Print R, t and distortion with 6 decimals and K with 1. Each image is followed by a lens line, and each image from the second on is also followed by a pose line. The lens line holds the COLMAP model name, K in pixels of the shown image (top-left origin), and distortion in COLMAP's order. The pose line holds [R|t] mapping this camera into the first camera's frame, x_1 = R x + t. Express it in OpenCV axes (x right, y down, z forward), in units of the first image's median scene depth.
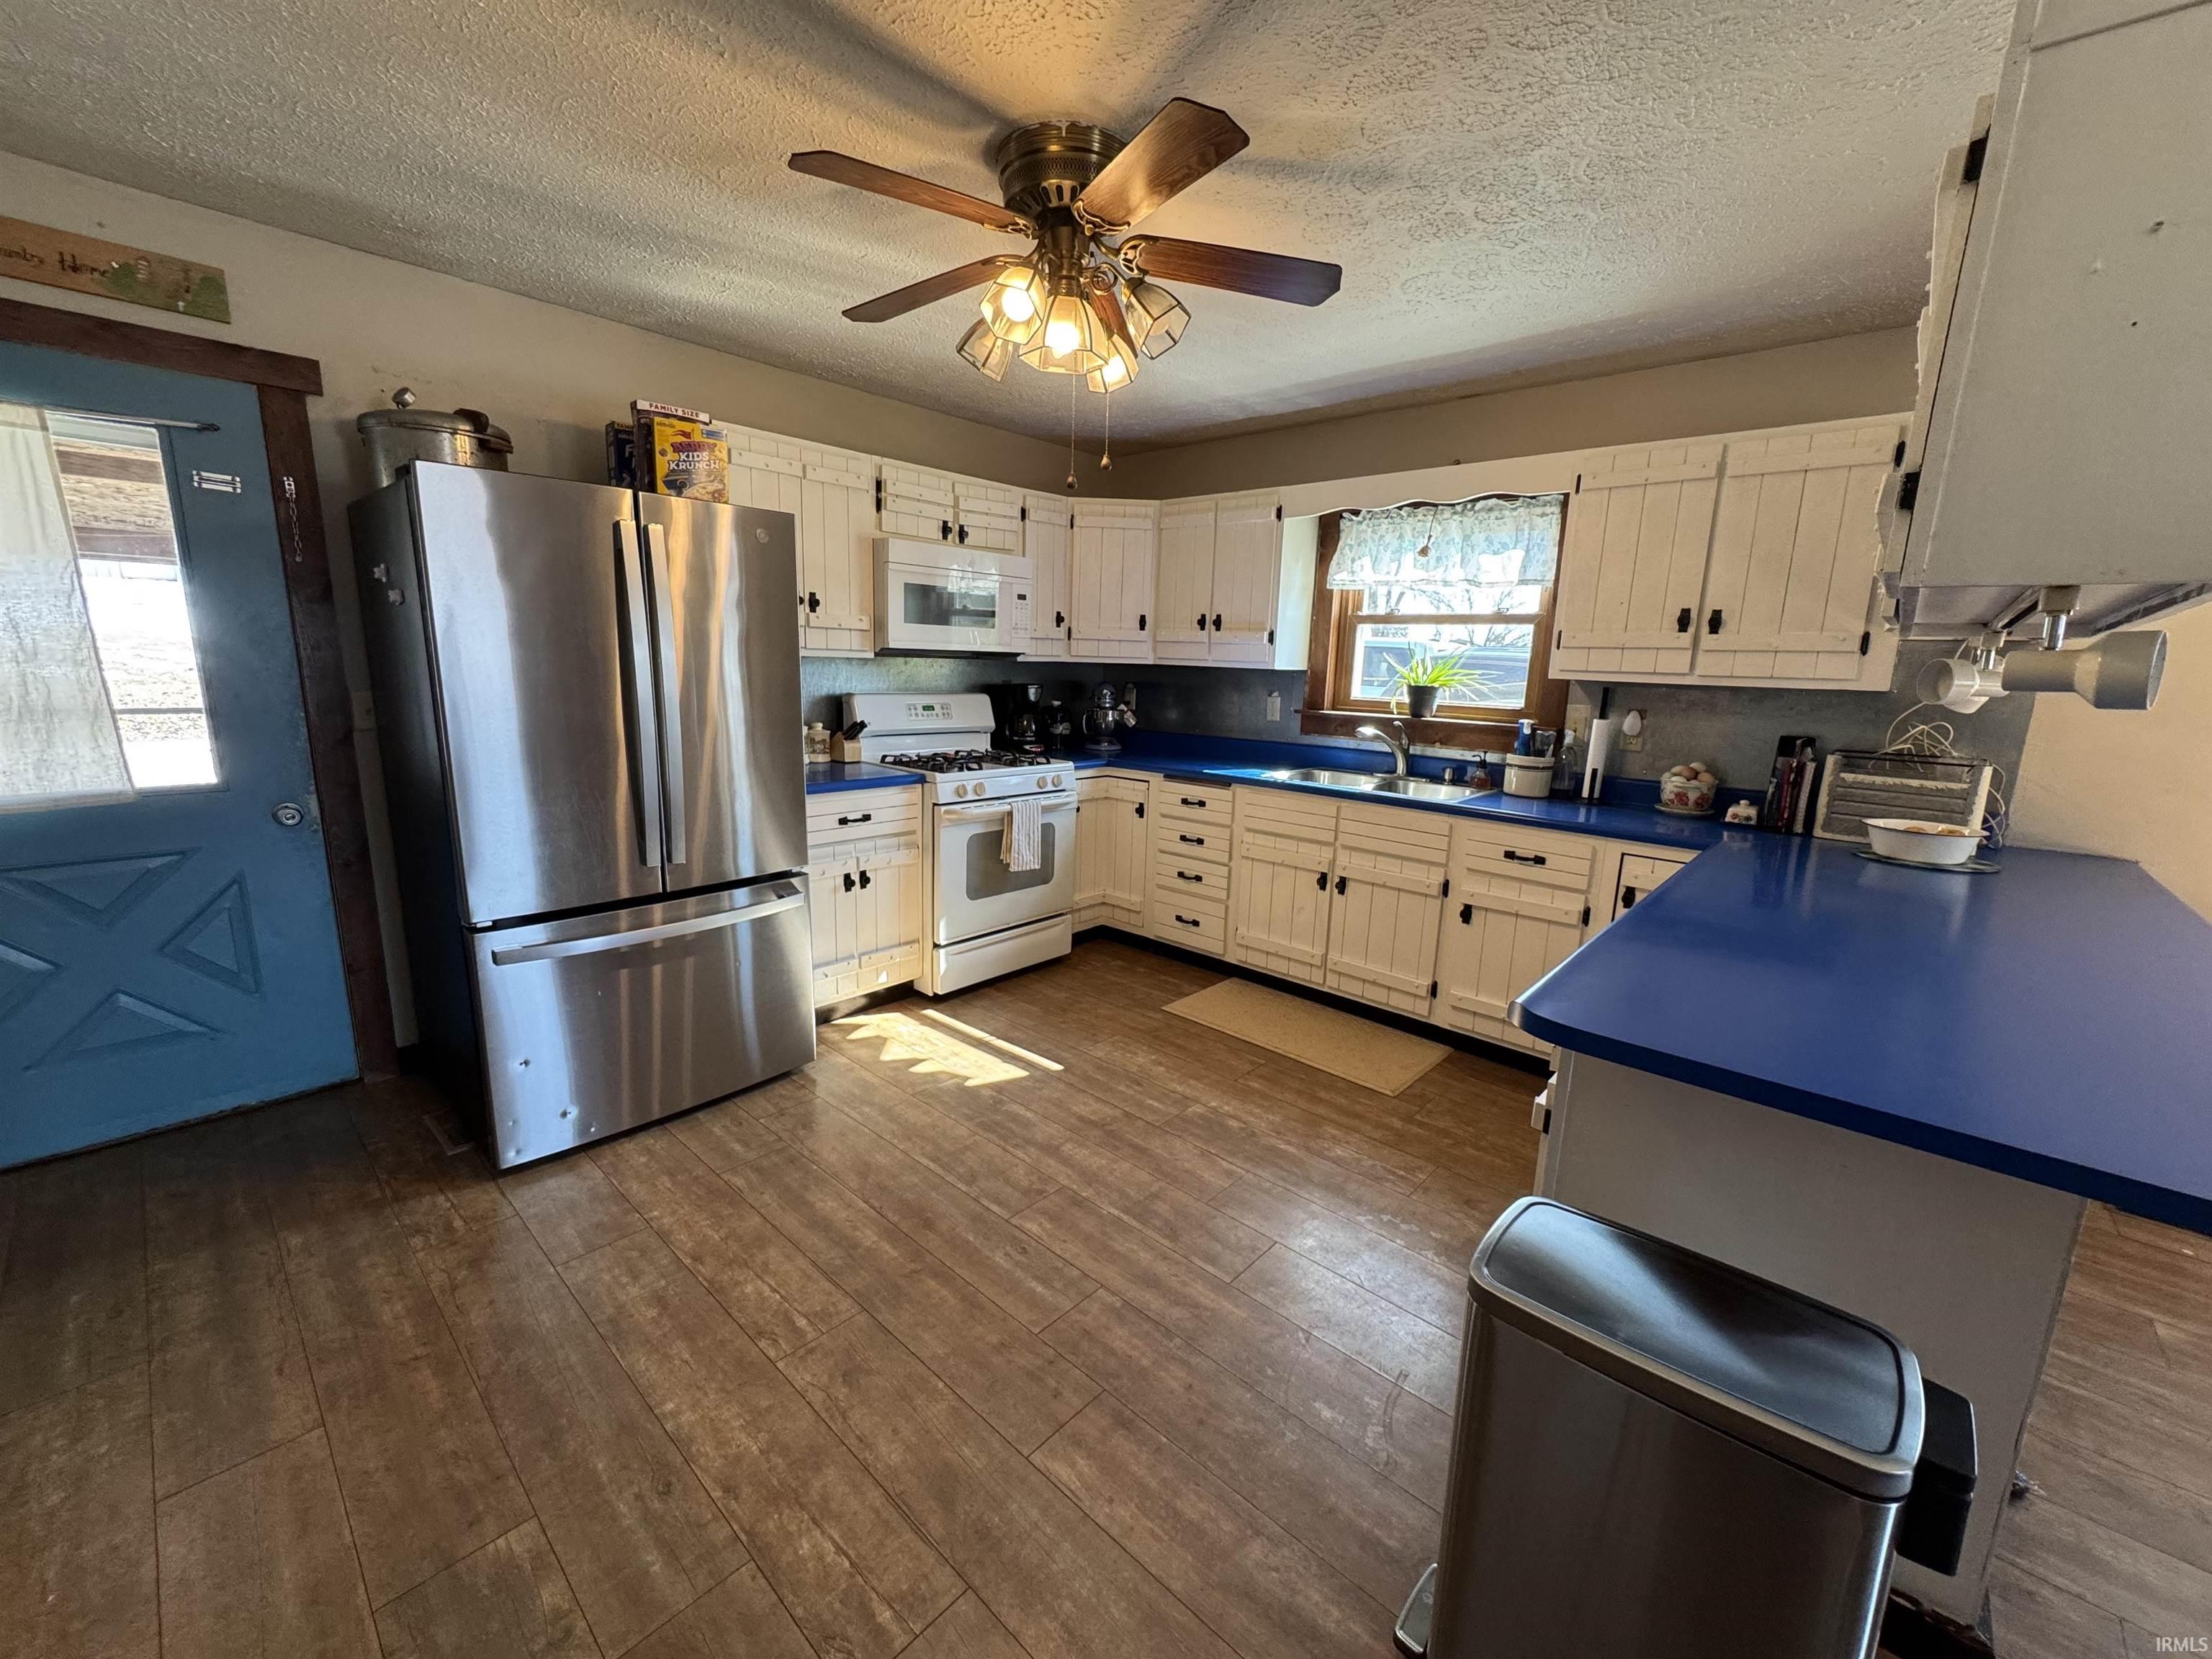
lens RADIAL K [[880.0, 0, 1107.7], [0, 880.0, 829.0], [0, 0, 1]] dist [-0.003556, -0.000386]
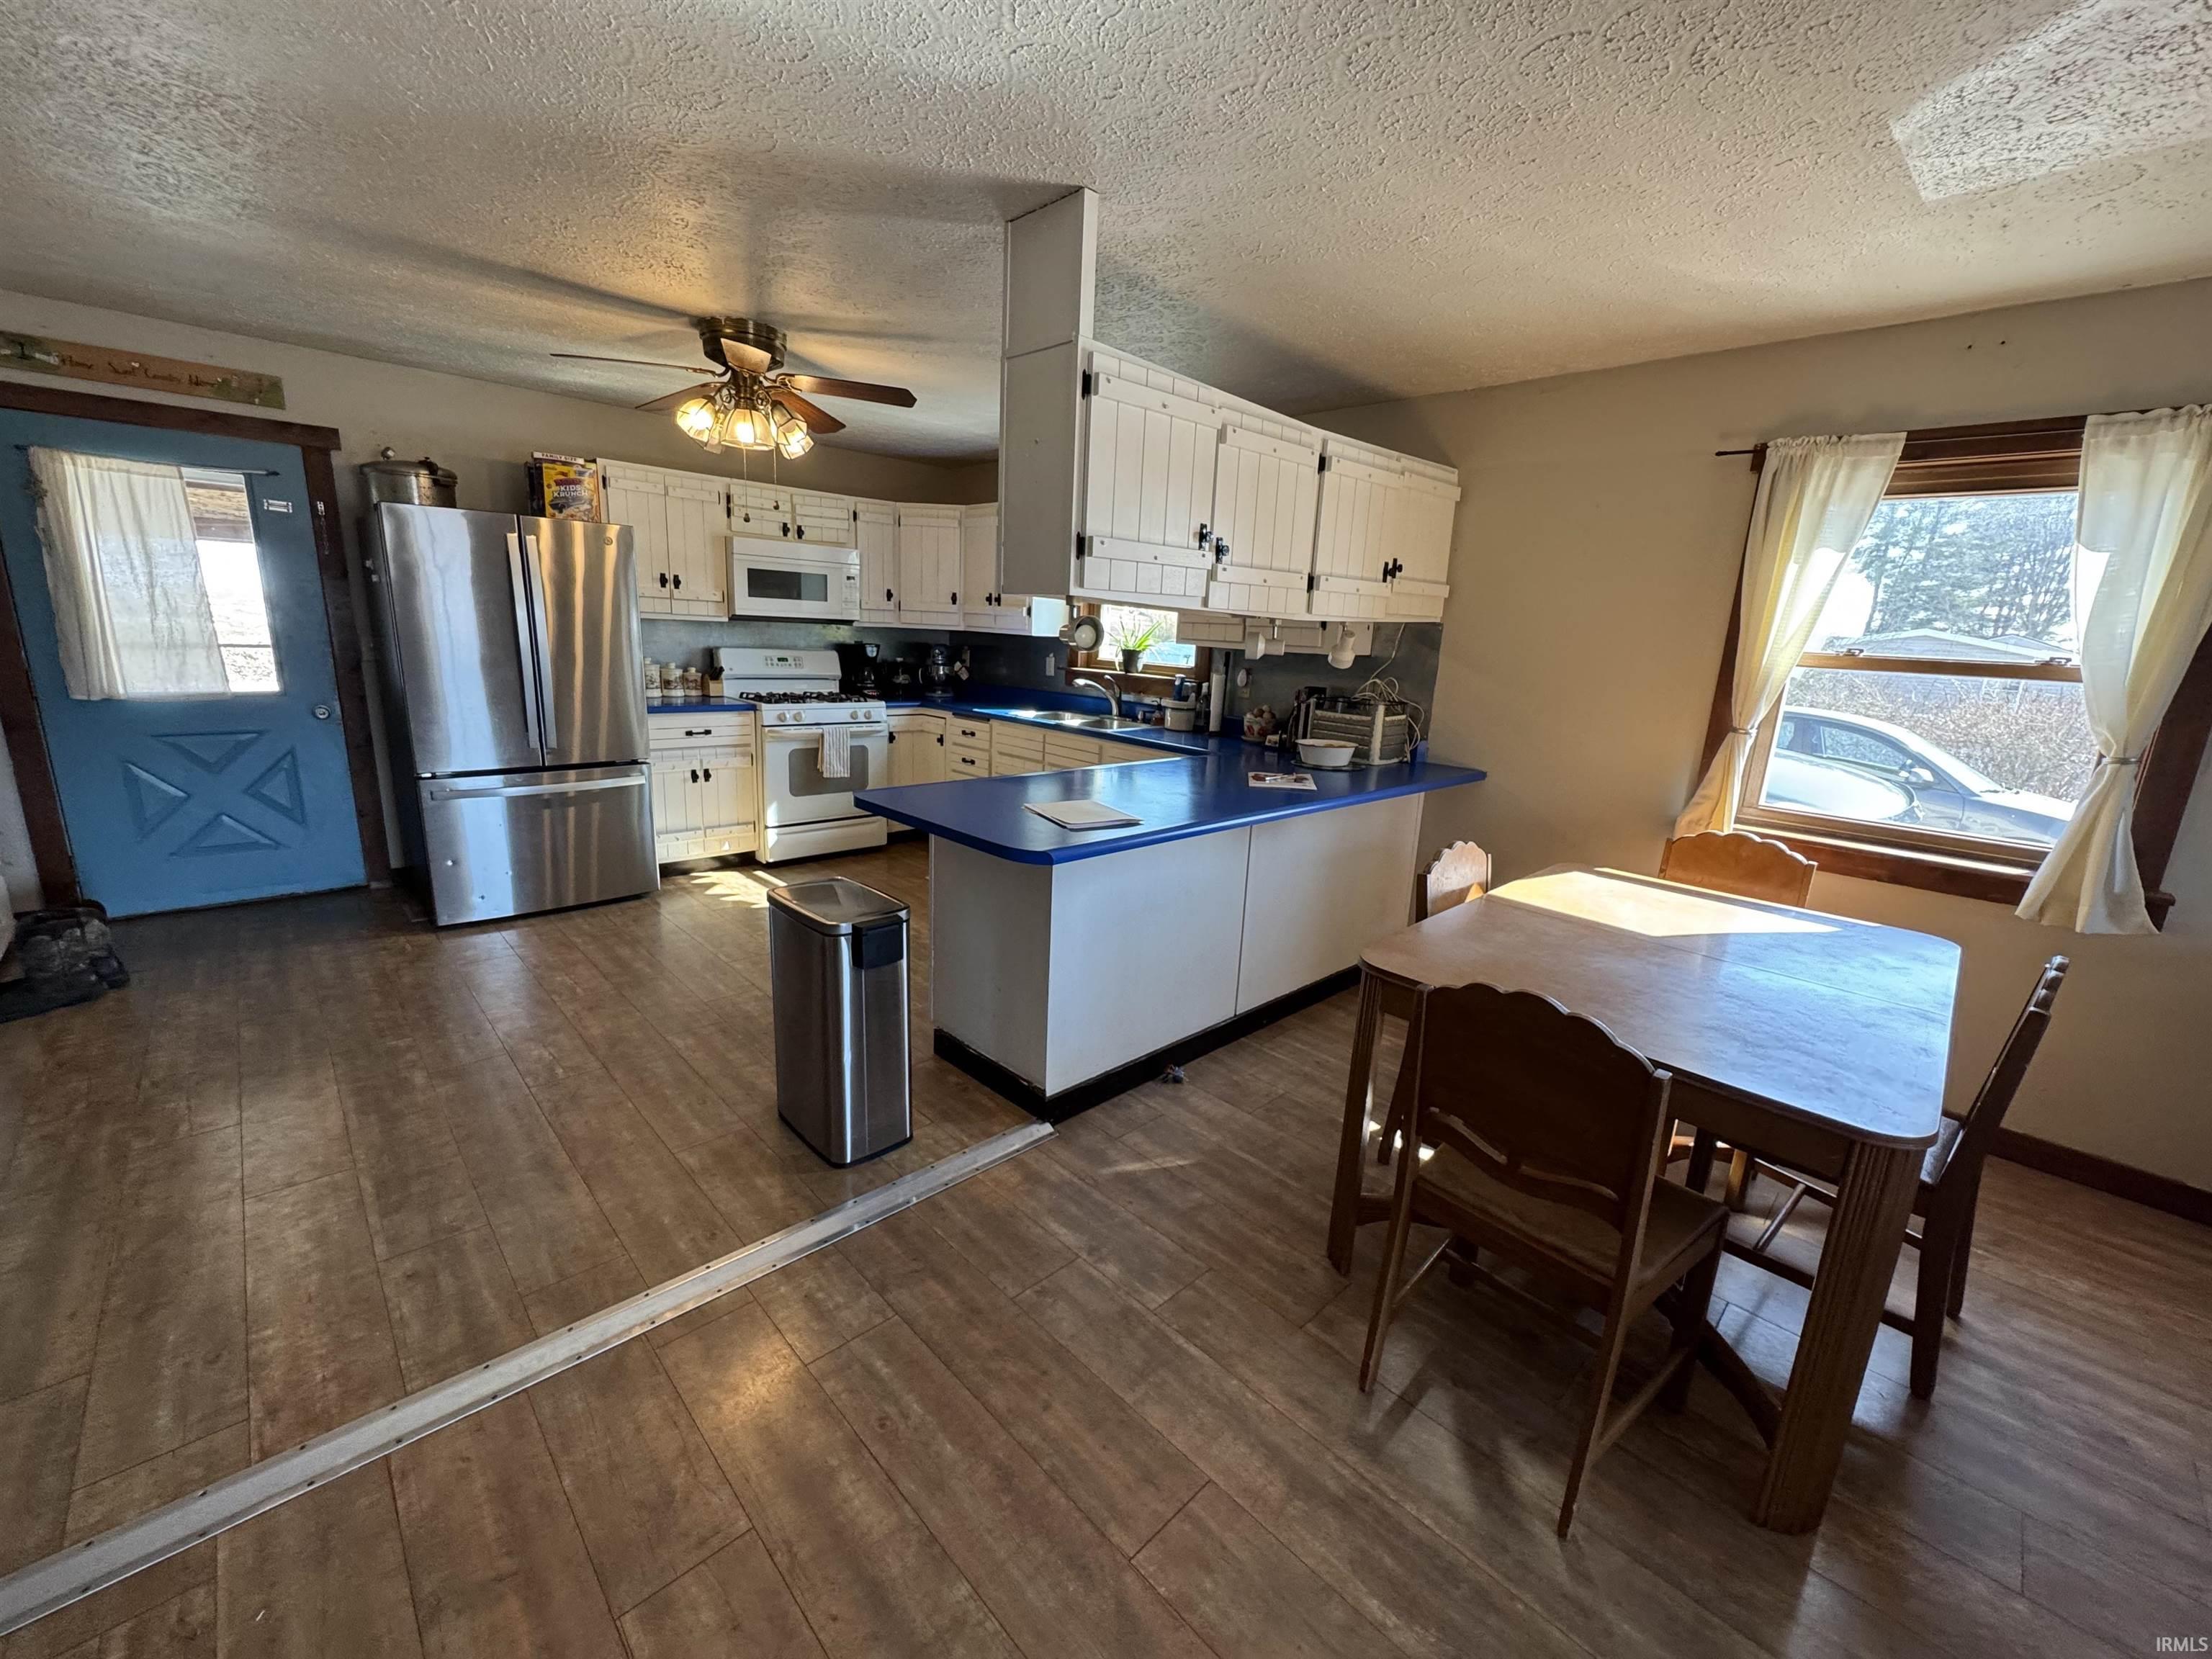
lens RADIAL K [[880.0, 0, 1107.7], [0, 880.0, 829.0], [0, 0, 1]] dist [-0.003556, -0.000386]
pose [[0.997904, 0.031175, -0.056704, 0.446933], [-0.029360, 0.999038, 0.032560, 0.076044], [0.057664, -0.030827, 0.997860, -0.392327]]
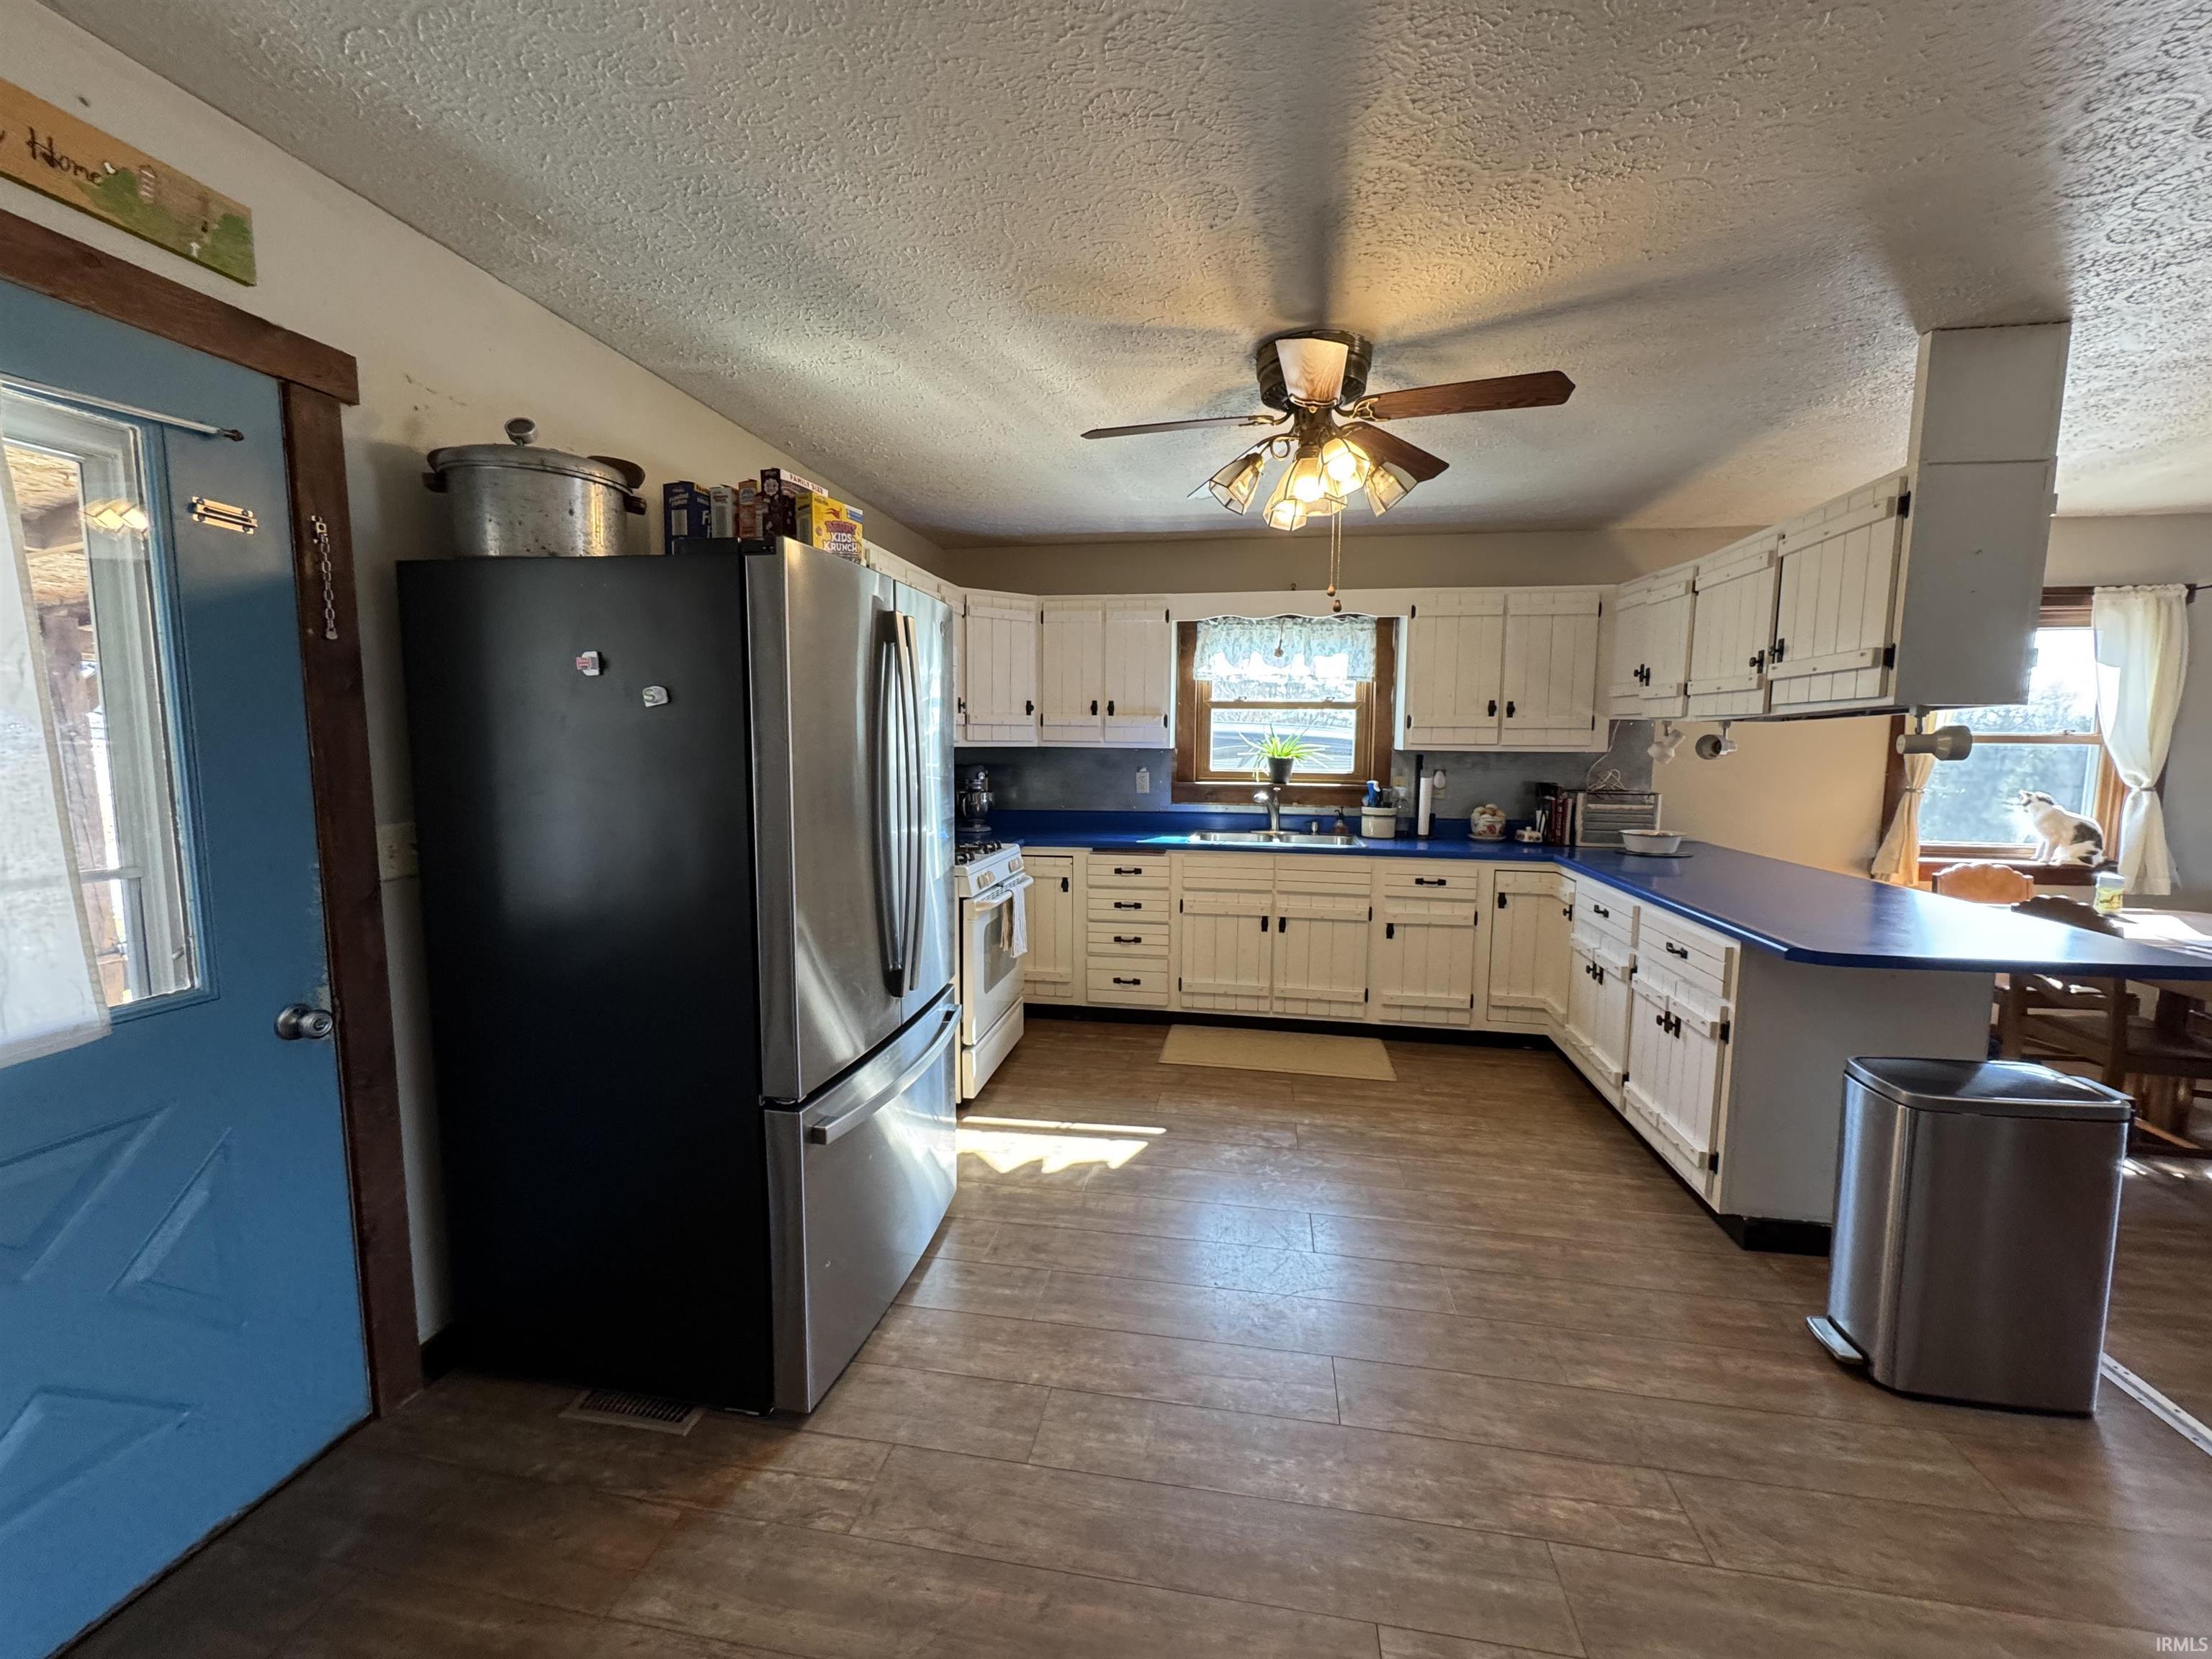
lens RADIAL K [[880.0, 0, 1107.7], [0, 880.0, 829.0], [0, 0, 1]] dist [-0.003556, -0.000386]
pose [[0.842773, -0.079324, 0.532392, -0.569713], [0.120724, 0.991739, -0.043341, -0.042936], [-0.524557, 0.100800, 0.845387, 0.096005]]
